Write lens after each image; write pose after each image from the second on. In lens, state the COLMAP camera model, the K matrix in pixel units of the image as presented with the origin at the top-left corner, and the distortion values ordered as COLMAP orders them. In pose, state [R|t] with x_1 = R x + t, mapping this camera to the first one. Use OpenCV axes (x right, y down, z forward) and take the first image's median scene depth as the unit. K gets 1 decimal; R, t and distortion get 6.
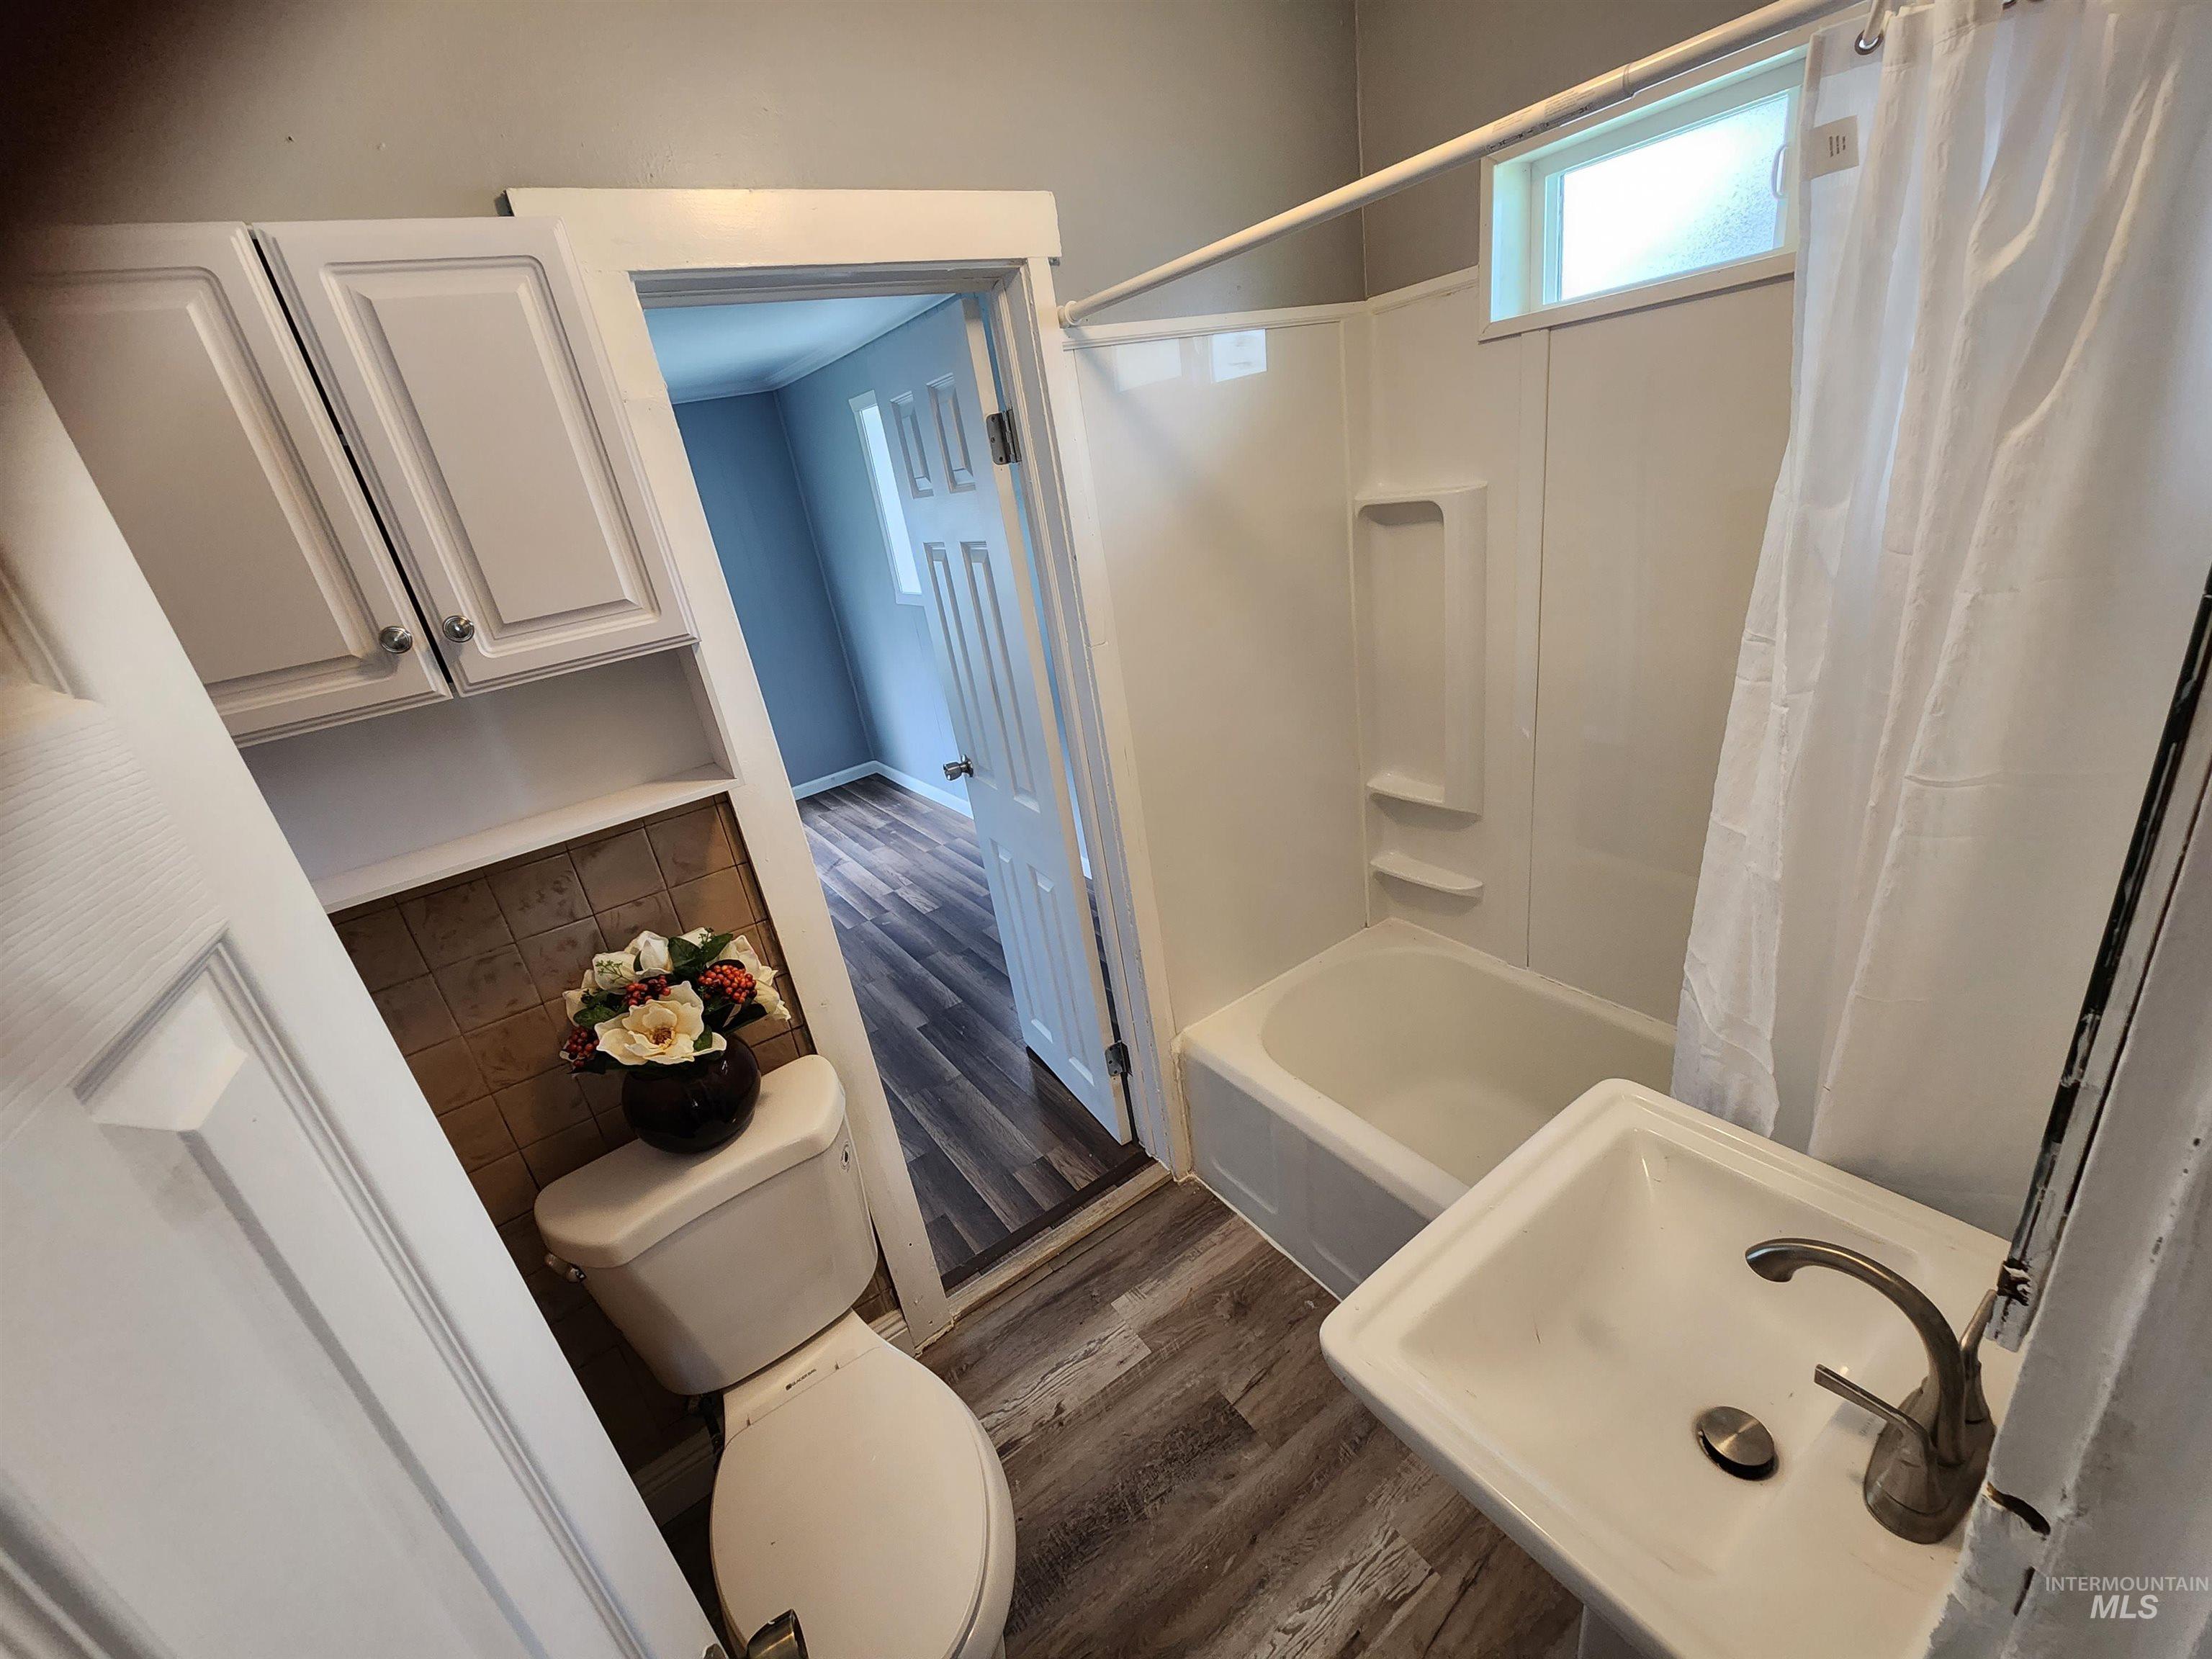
lens RADIAL K [[899.0, 0, 1100.8], [0, 899.0, 833.2], [0, 0, 1]] dist [0.004164, -0.002654]
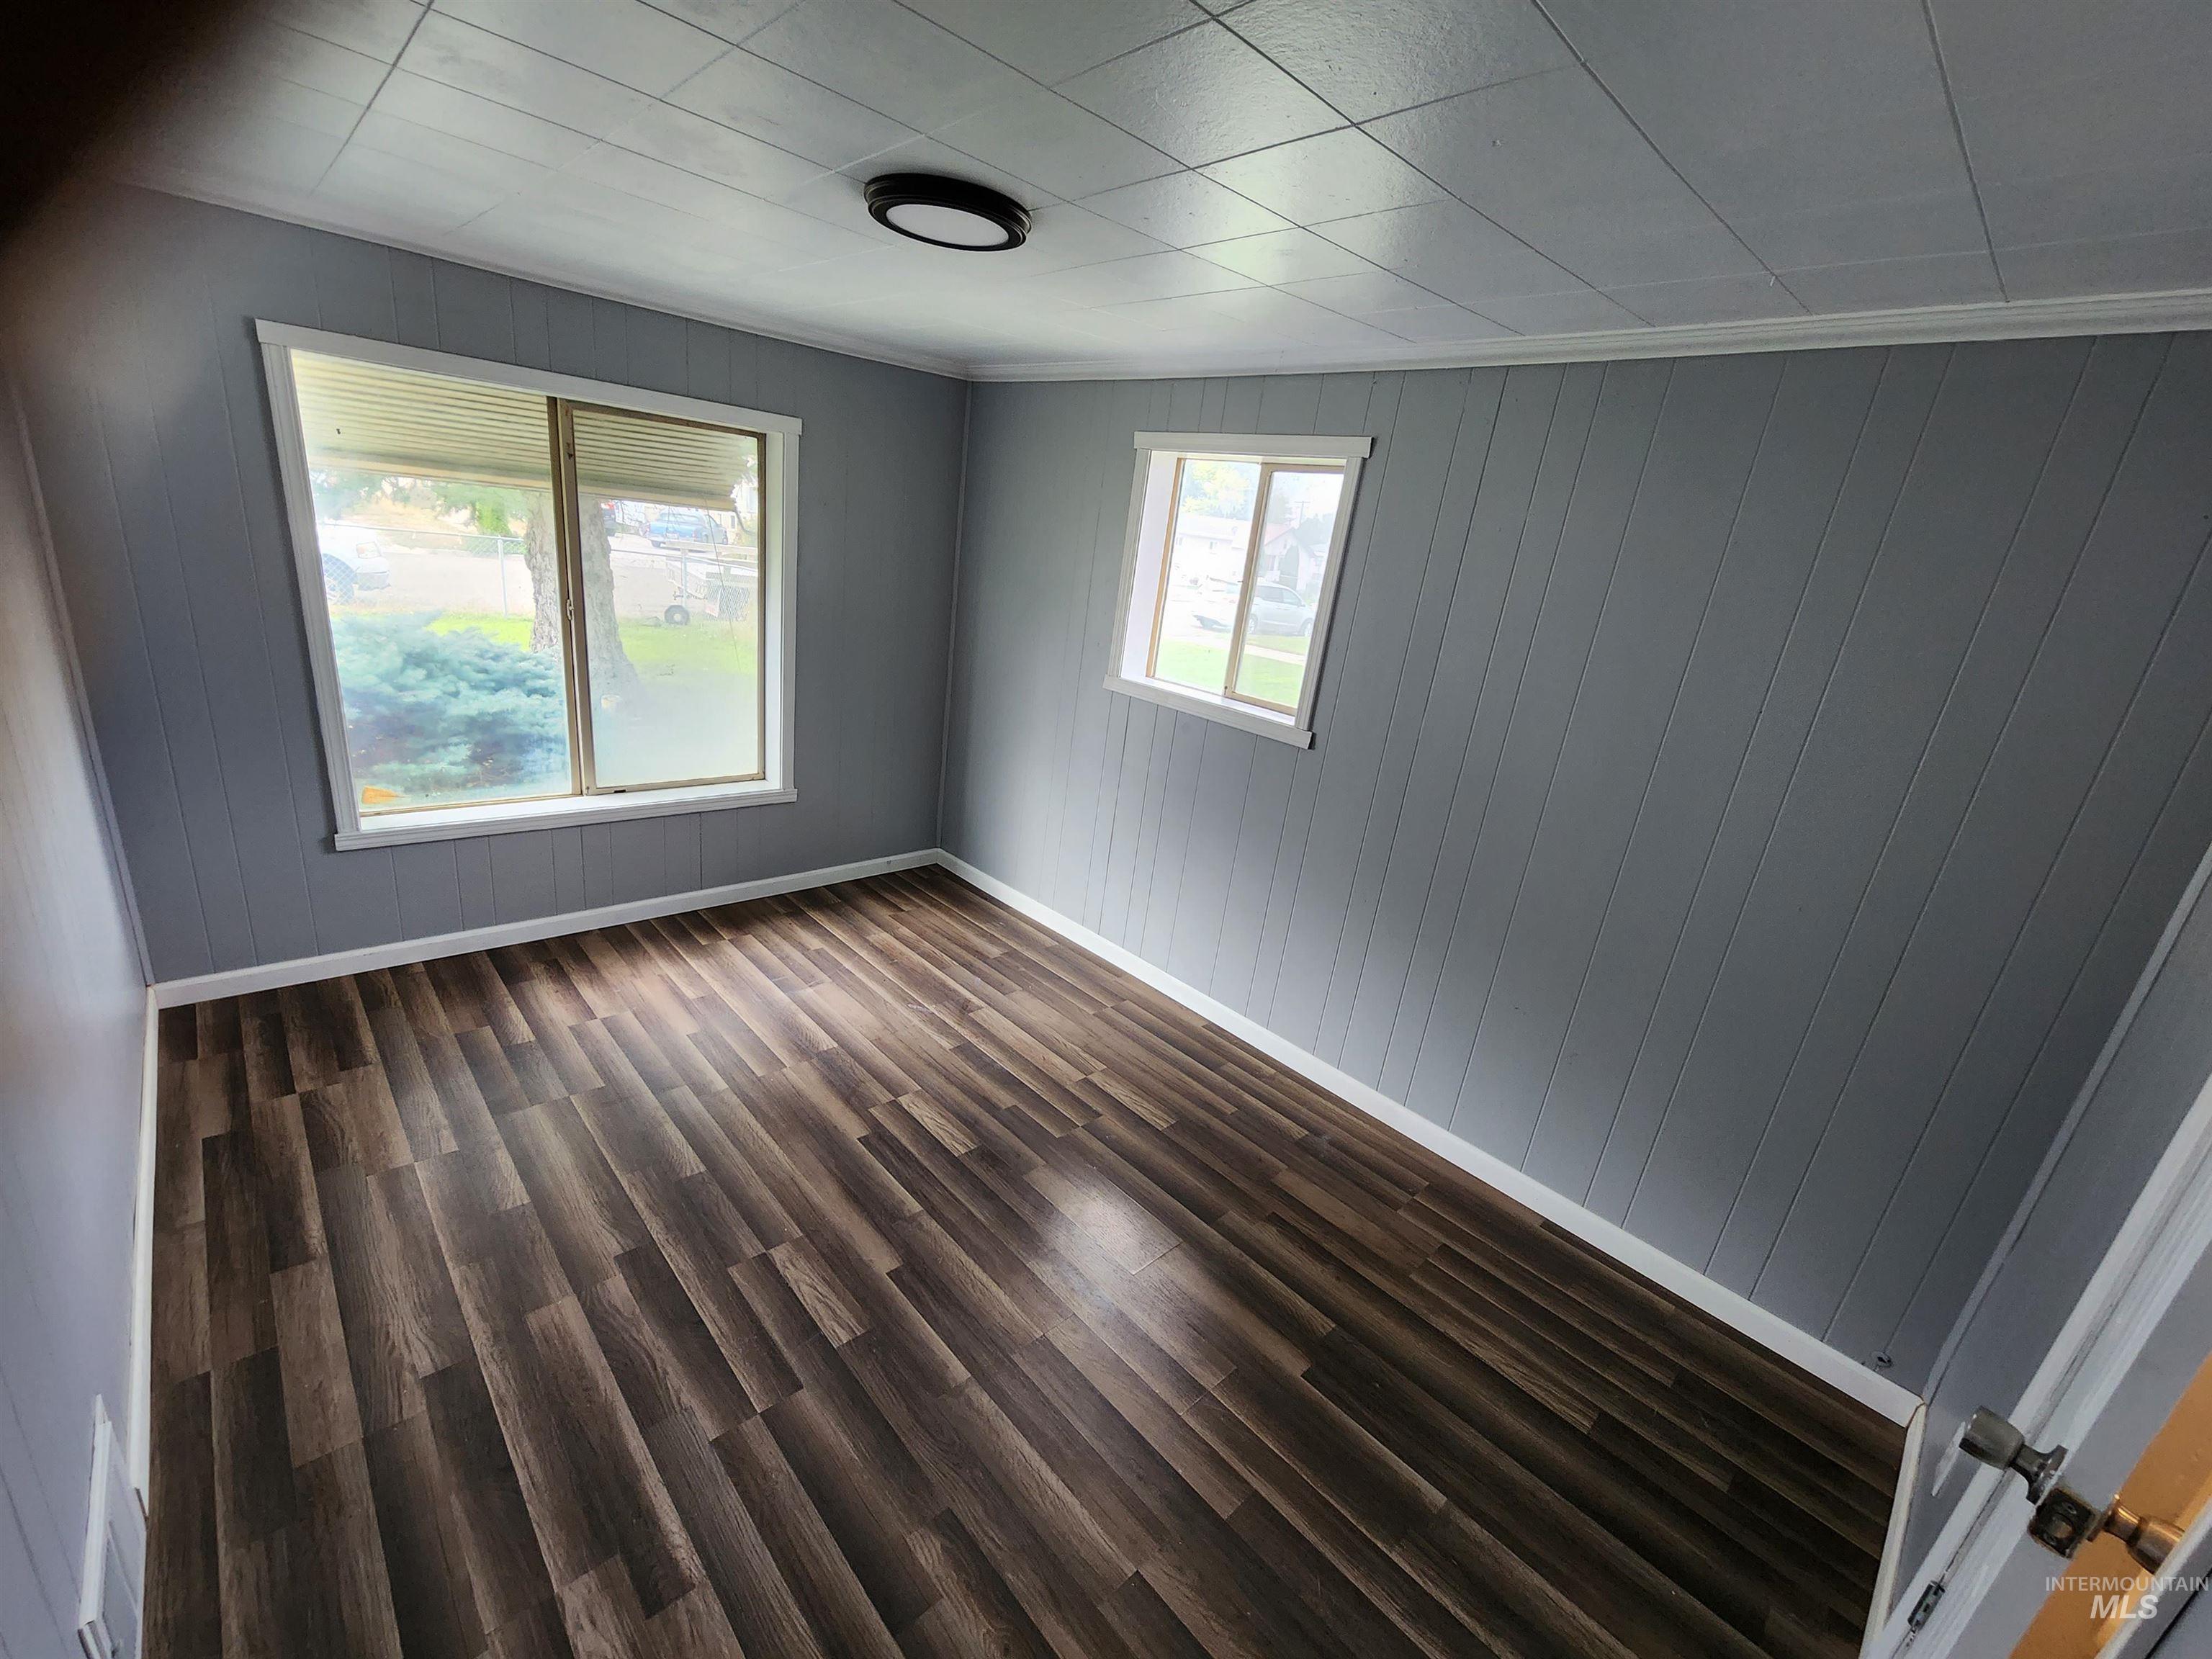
lens RADIAL K [[899.0, 0, 1100.8], [0, 899.0, 833.2], [0, 0, 1]] dist [0.004164, -0.002654]
pose [[0.949669, 0.210154, 0.232303, -0.461139], [-0.191165, 0.976275, -0.101698, -0.061410], [-0.248164, 0.052171, 0.967312, 0.295137]]
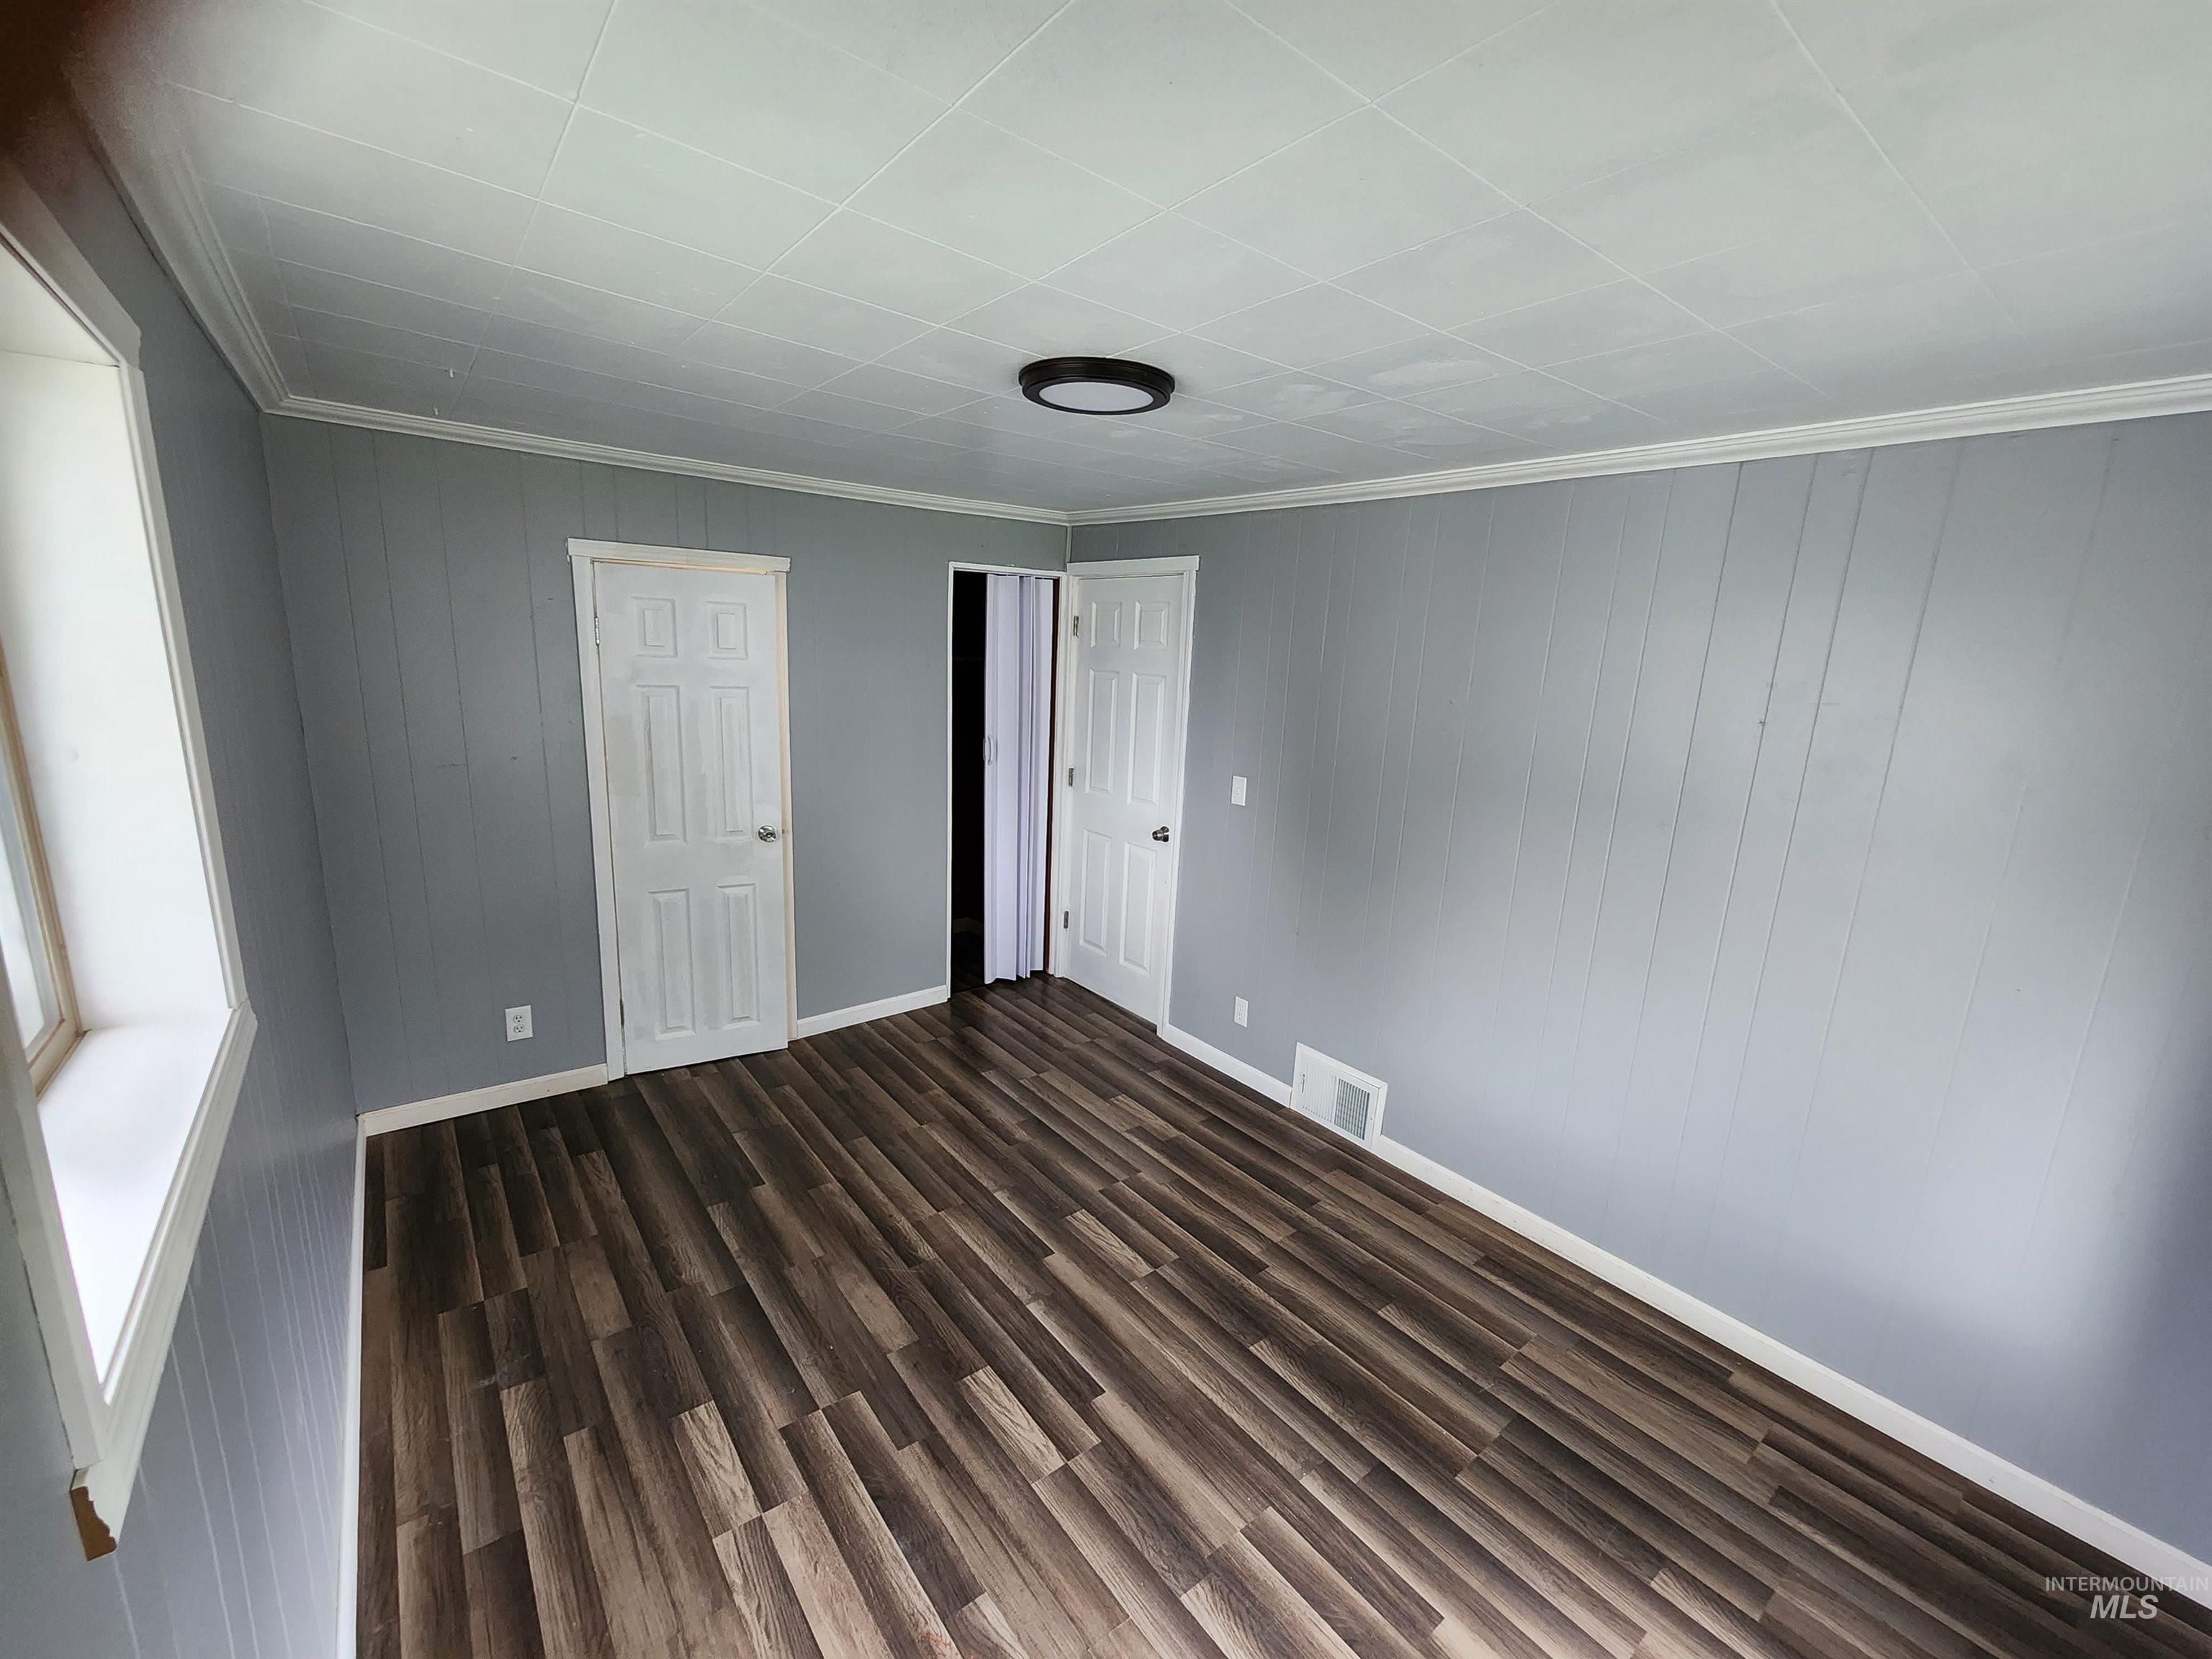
lens RADIAL K [[899.0, 0, 1100.8], [0, 899.0, 833.2], [0, 0, 1]] dist [0.004164, -0.002654]
pose [[-0.991829, 0.121416, -0.039161, -0.447209], [0.077210, 0.815647, 0.573374, -0.479432], [0.101558, 0.565666, -0.818357, 1.271137]]
